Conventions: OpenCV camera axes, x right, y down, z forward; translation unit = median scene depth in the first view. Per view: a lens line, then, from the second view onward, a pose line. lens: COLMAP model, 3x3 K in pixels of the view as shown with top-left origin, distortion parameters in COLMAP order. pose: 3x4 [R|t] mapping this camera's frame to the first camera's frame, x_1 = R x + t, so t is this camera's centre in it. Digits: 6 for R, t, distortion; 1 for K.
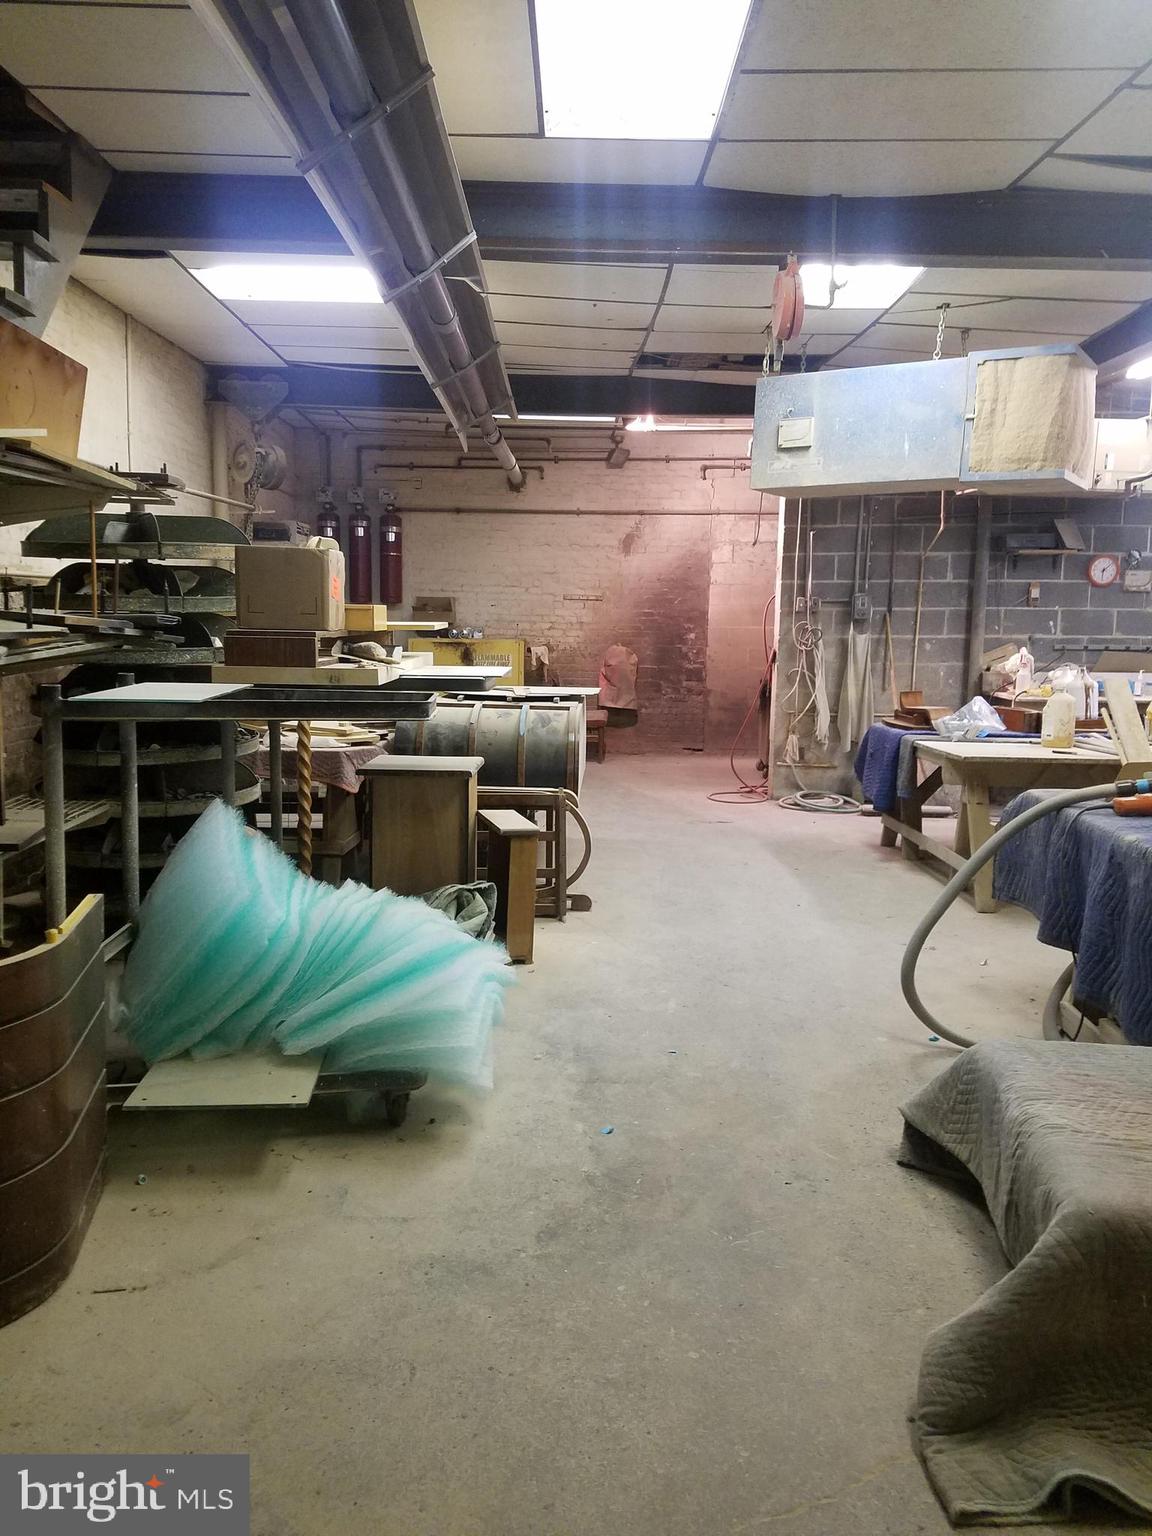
lens RADIAL K [[1268.9, 0, 574.4], [0, 1268.9, 759.4], [0, 0, 1]] dist [0.269676, -0.484313]
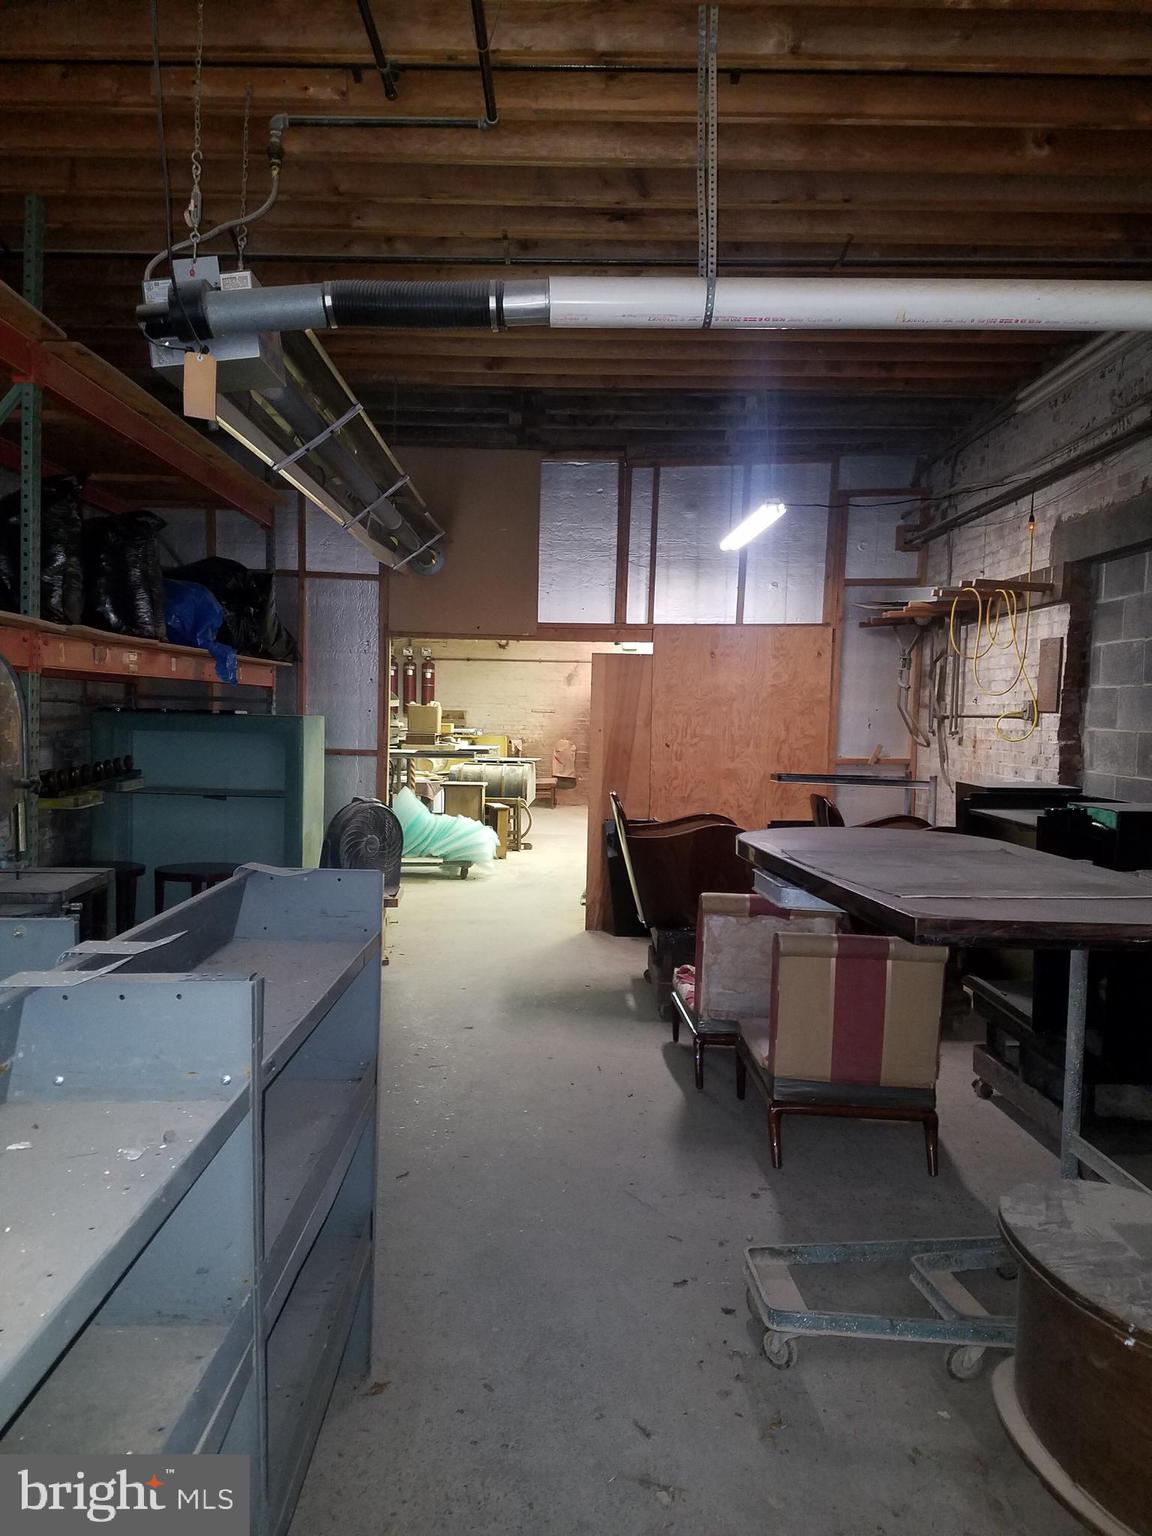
lens RADIAL K [[1268.9, 0, 574.4], [0, 1268.9, 759.4], [0, 0, 1]] dist [0.269676, -0.484313]
pose [[0.999958, 0.002902, 0.008706, 0.064541], [-0.002241, 0.997177, -0.075047, 0.115610], [-0.008899, 0.075025, 0.997142, -1.237532]]
